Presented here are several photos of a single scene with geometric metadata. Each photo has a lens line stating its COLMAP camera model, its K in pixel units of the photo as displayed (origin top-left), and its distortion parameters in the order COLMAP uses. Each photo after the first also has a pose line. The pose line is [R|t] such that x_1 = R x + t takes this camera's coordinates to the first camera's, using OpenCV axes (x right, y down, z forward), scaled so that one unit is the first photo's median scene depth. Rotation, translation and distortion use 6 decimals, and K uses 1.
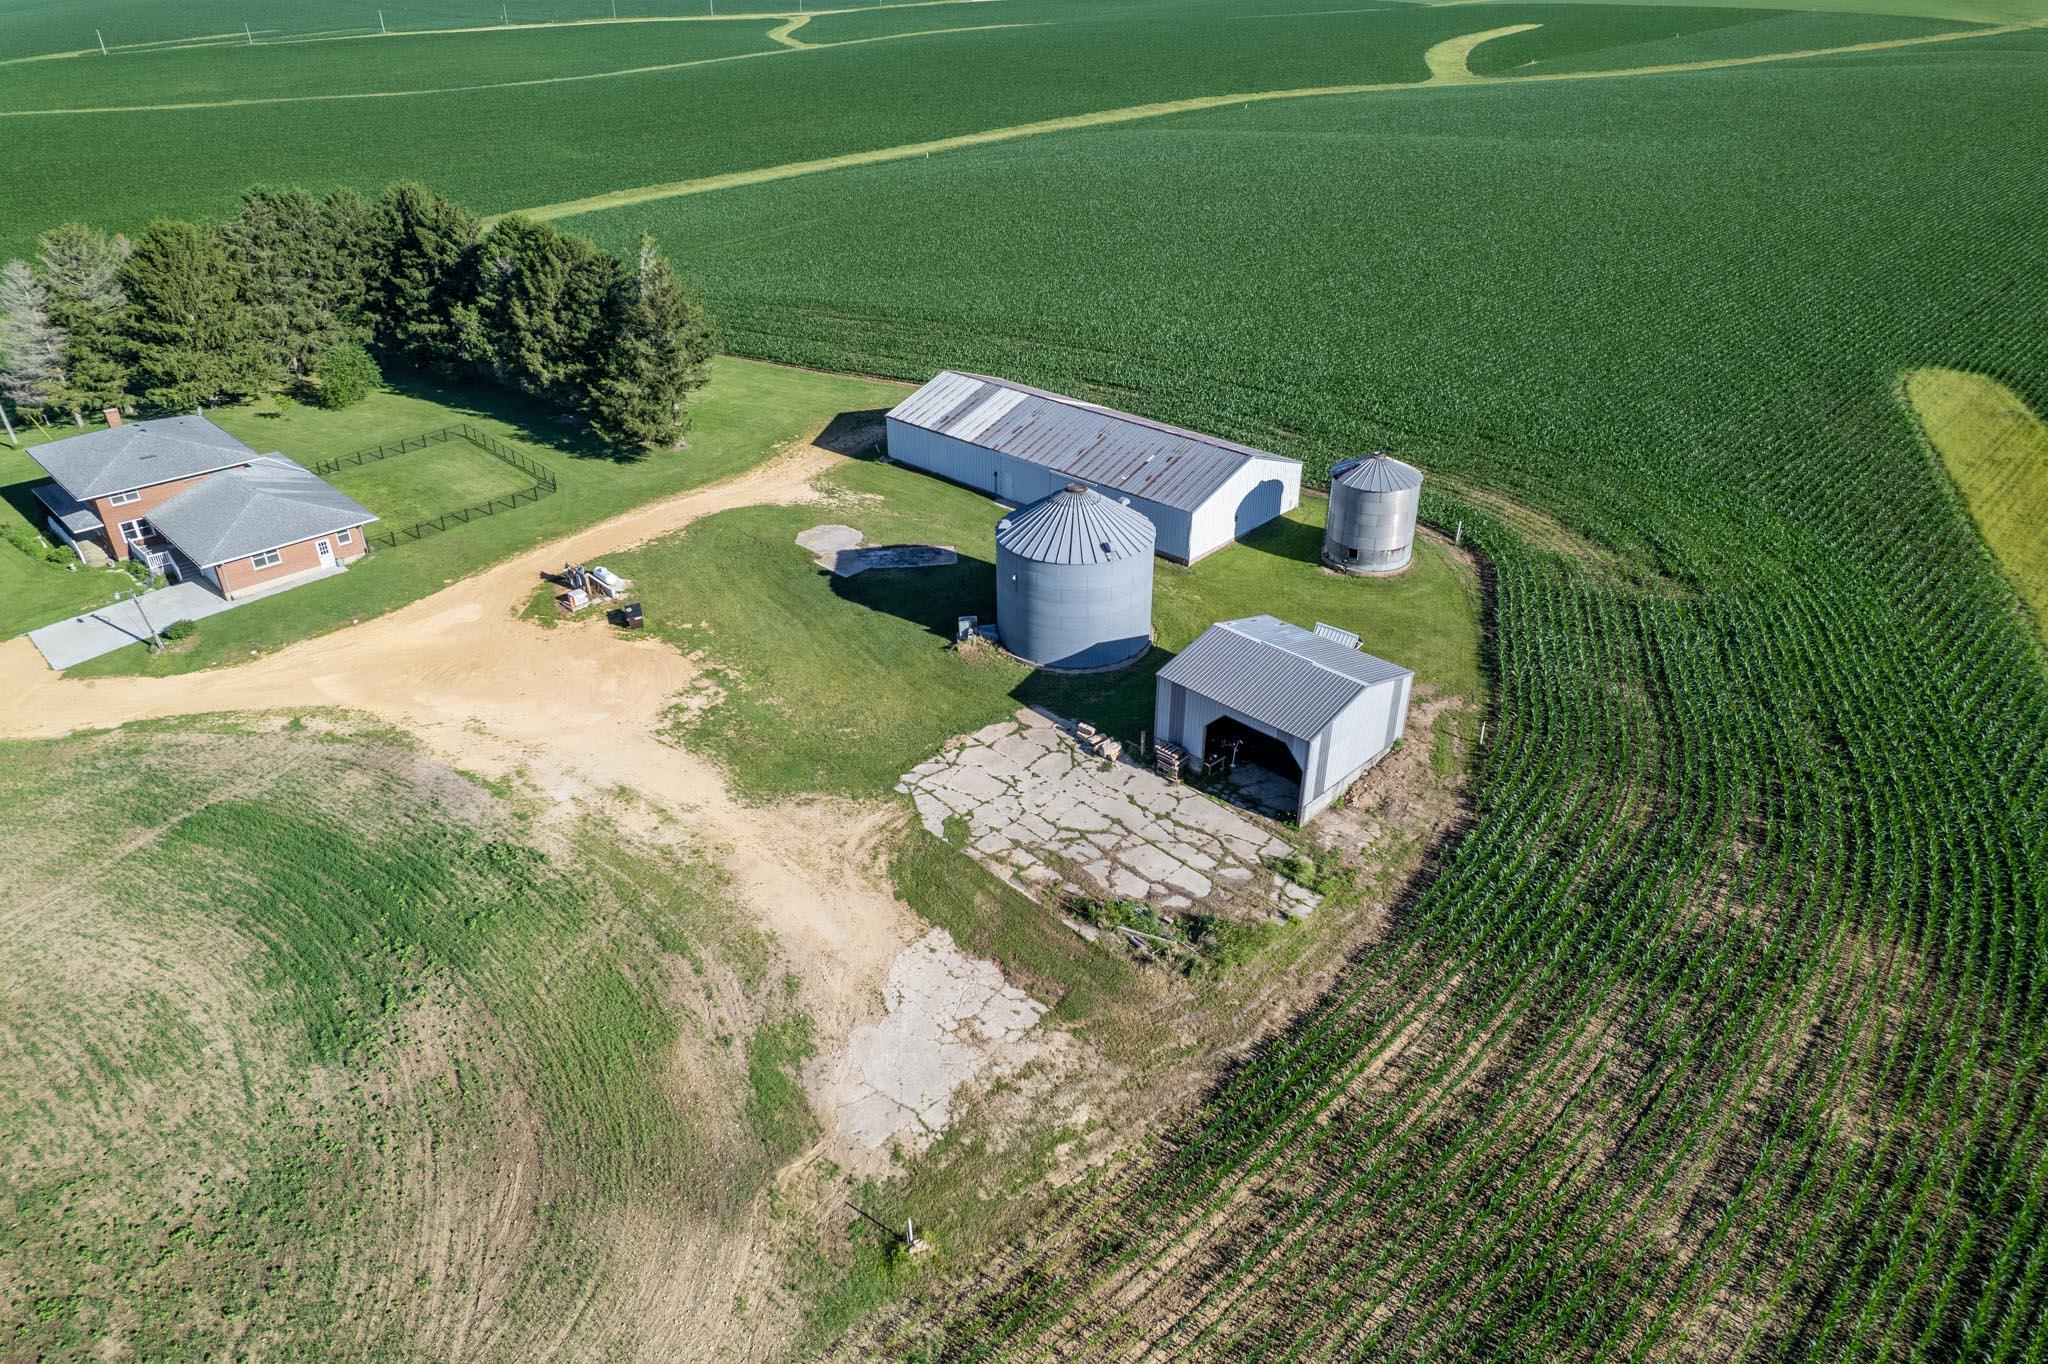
lens RADIAL K [[1322.3, 0, 1031.8], [0, 1322.3, 687.4], [0, 0, 1]] dist [-0.078221, 0.075100]
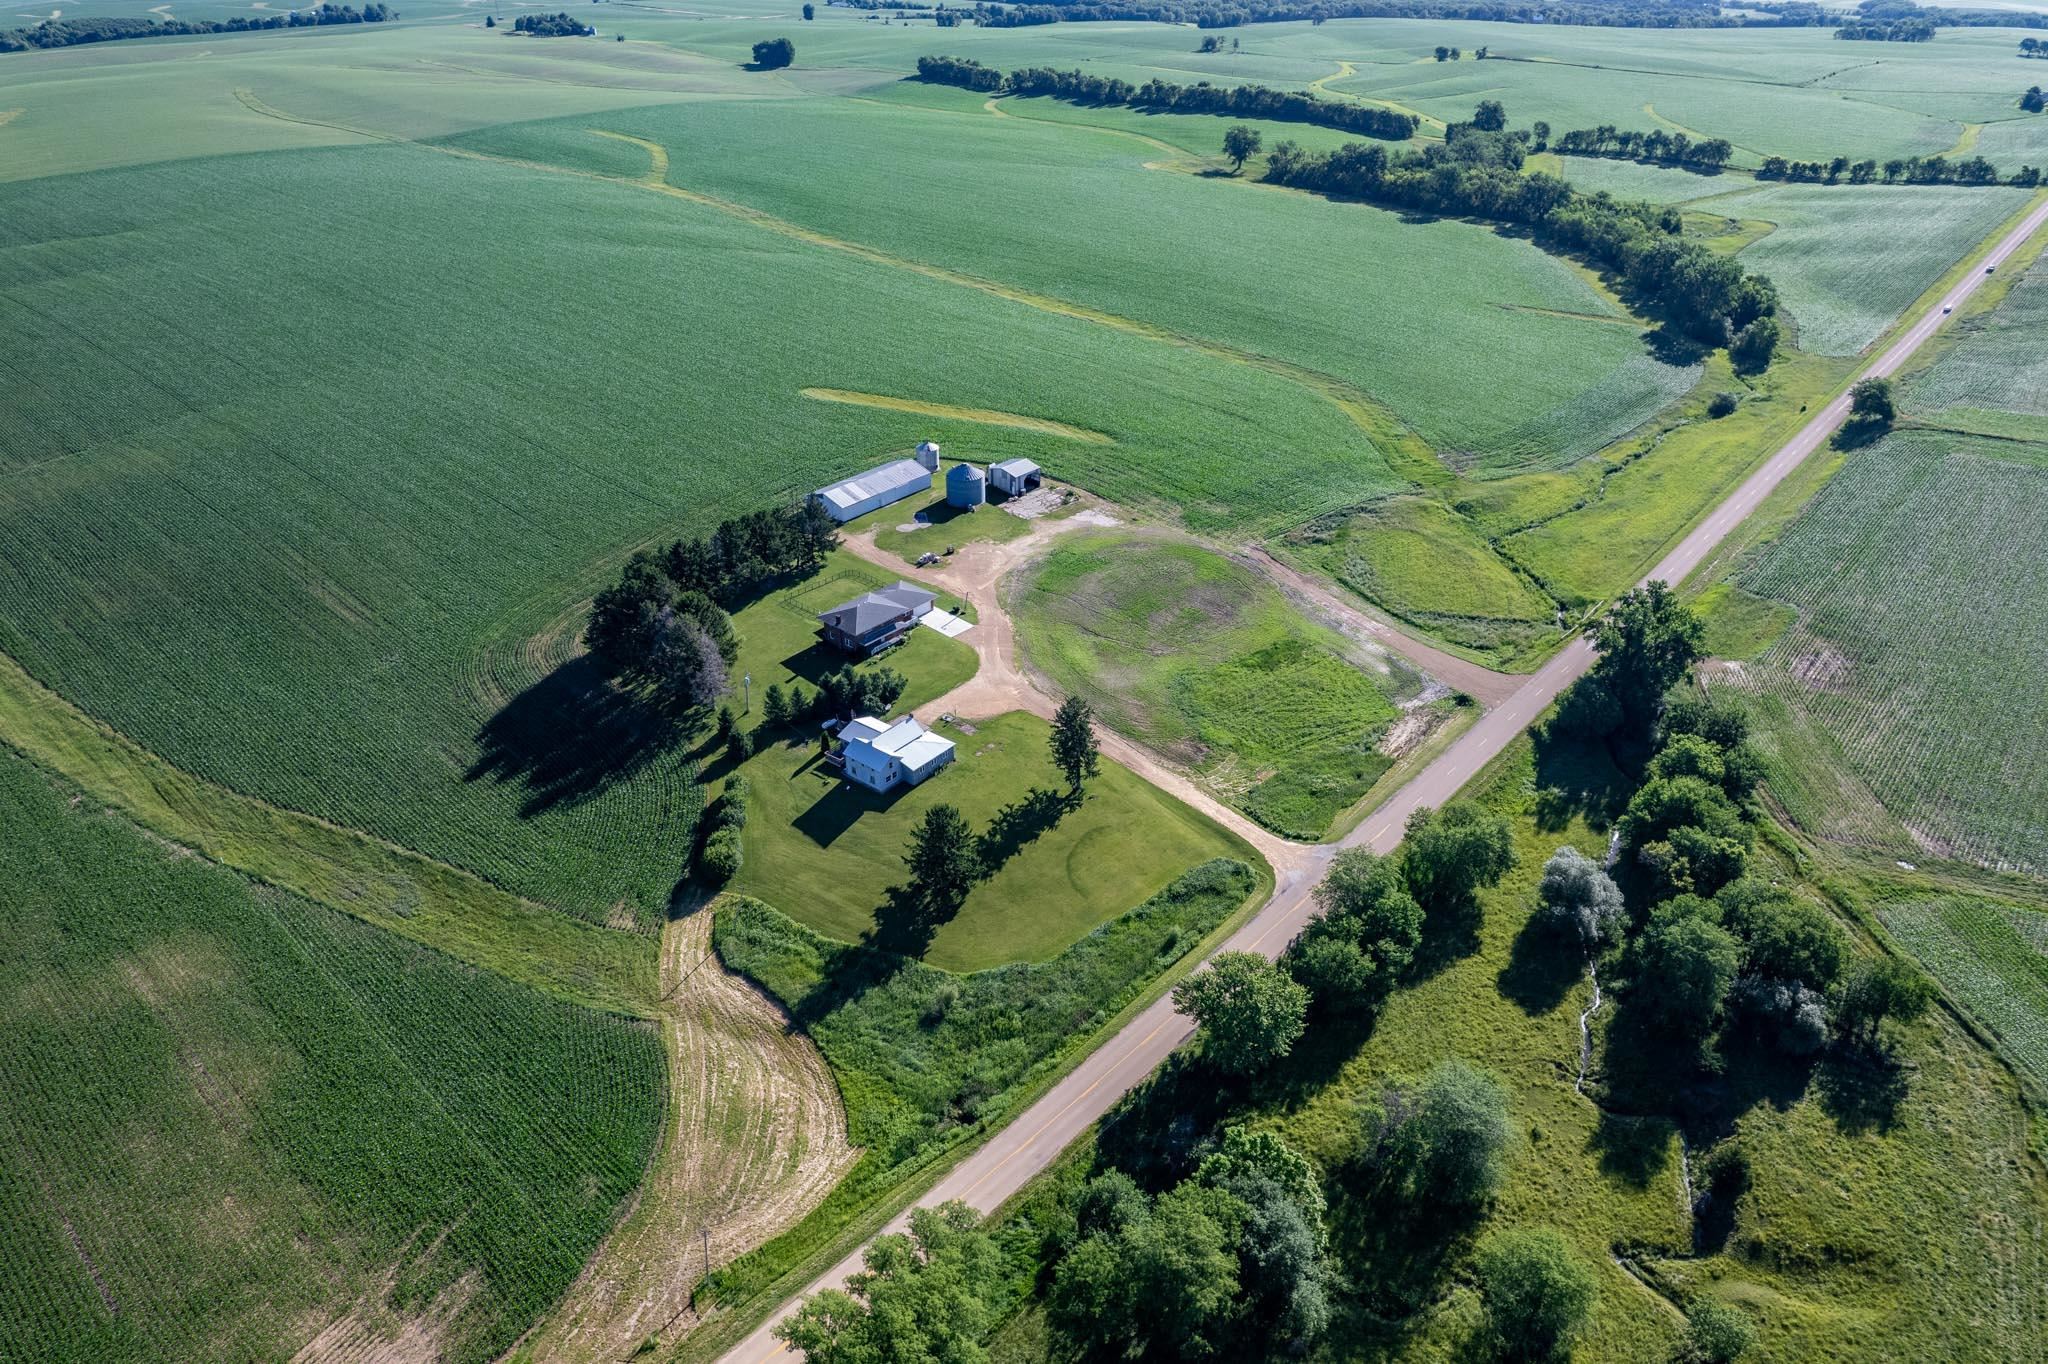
lens RADIAL K [[1322.3, 0, 1031.8], [0, 1322.3, 687.4], [0, 0, 1]] dist [-0.078221, 0.075100]
pose [[-0.055653, -0.502489, 0.862791, -4.619957], [0.499630, 0.734140, 0.459791, -1.690174], [-0.864449, 0.456665, 0.210202, 0.304469]]
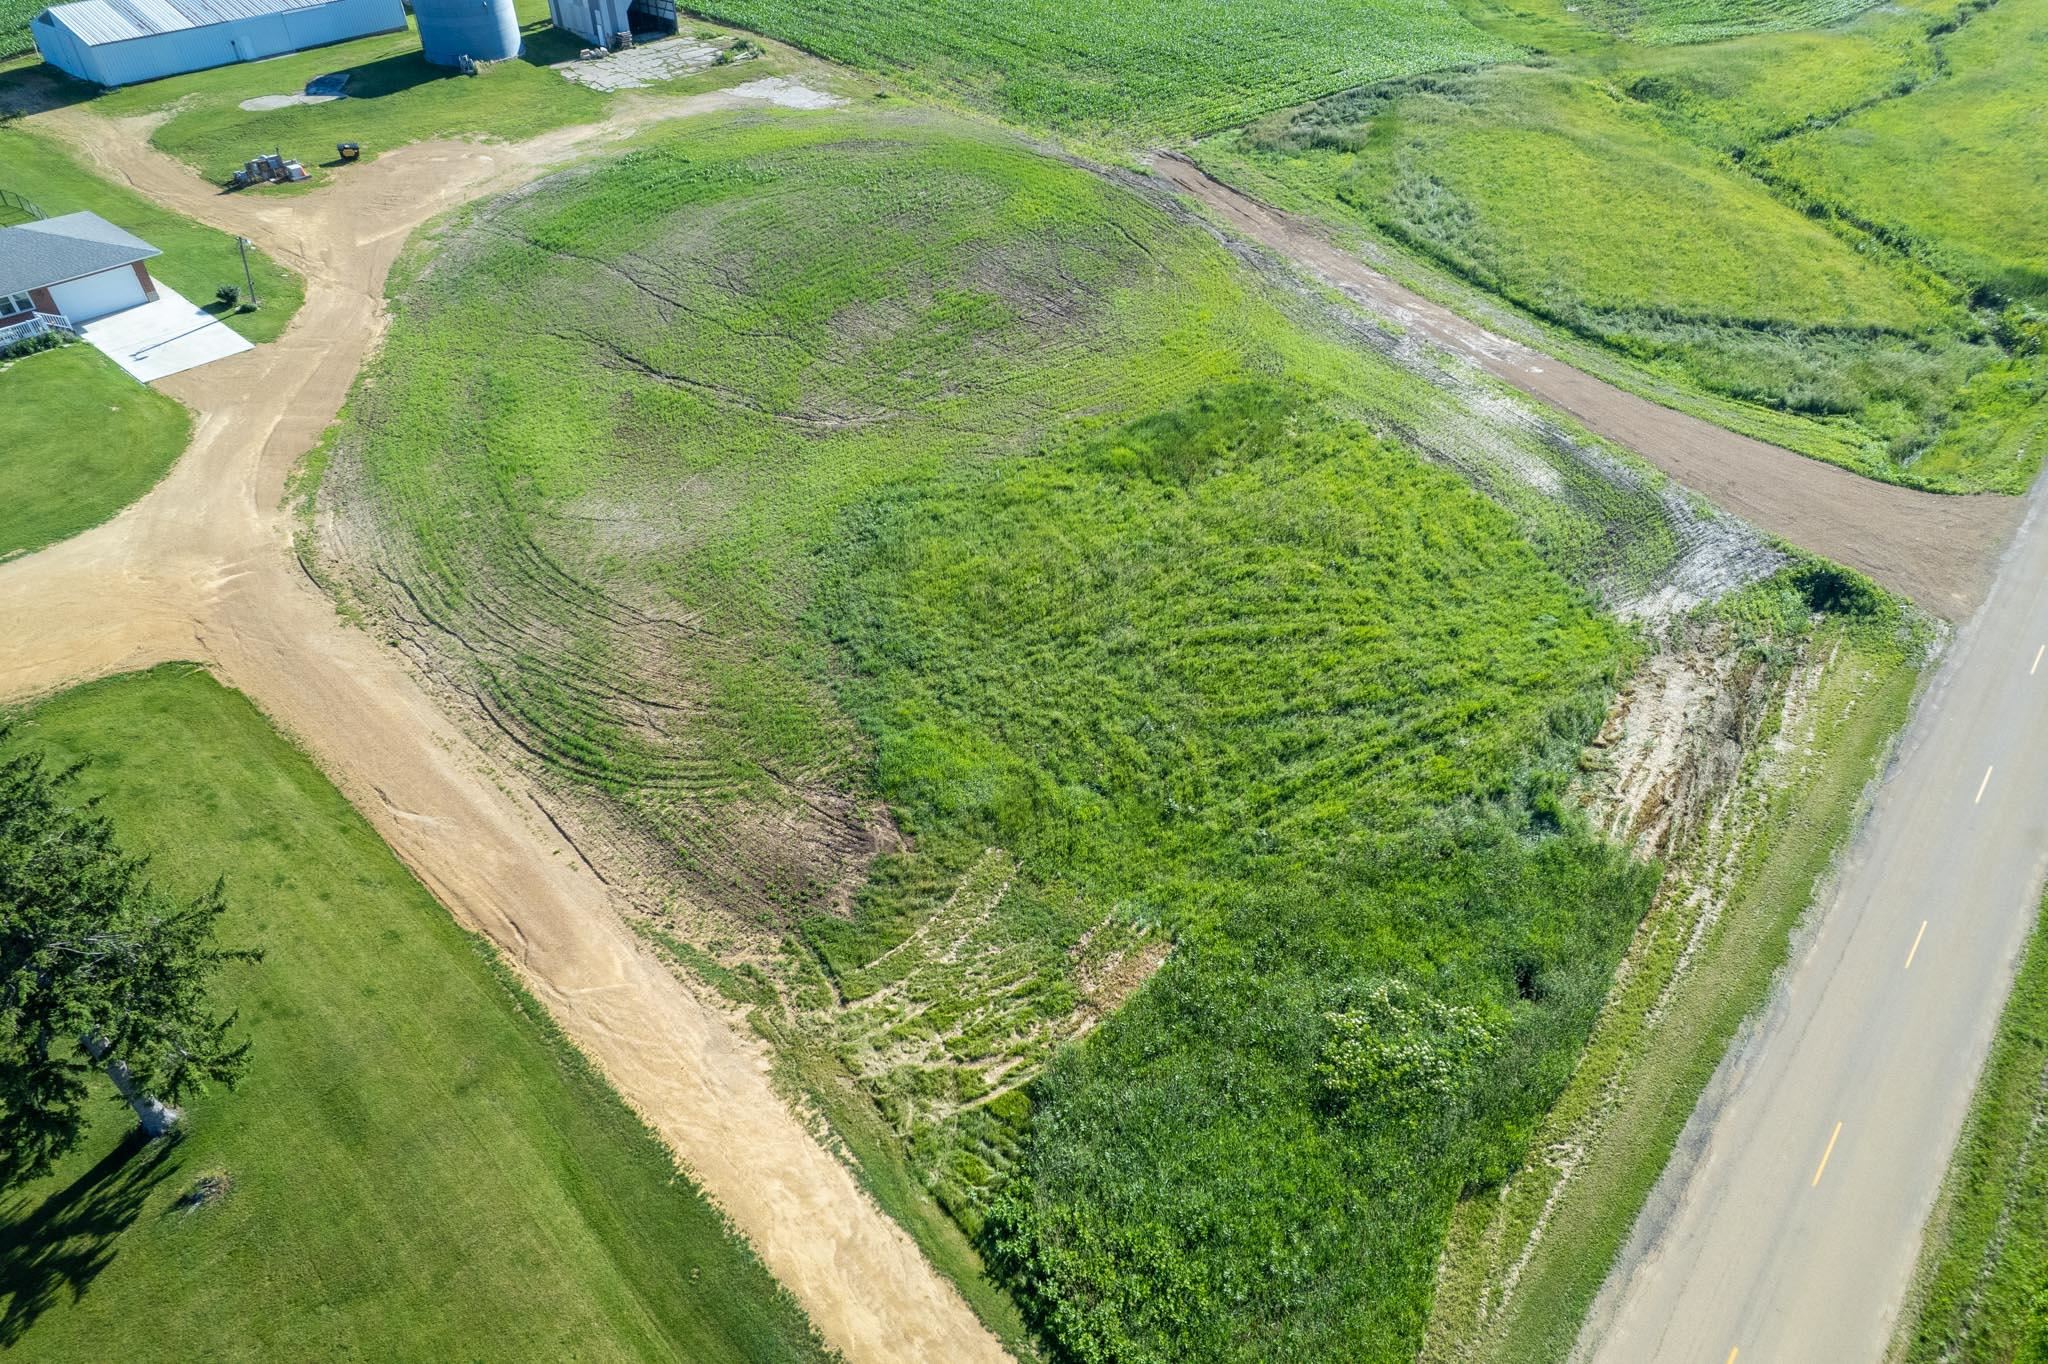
lens RADIAL K [[1322.3, 0, 1031.8], [0, 1322.3, 687.4], [0, 0, 1]] dist [-0.078221, 0.075100]
pose [[-0.080552, -0.643518, 0.761181, -2.199023], [0.491567, 0.638688, 0.591980, -0.181657], [-0.867106, 0.421856, 0.264884, 0.372822]]
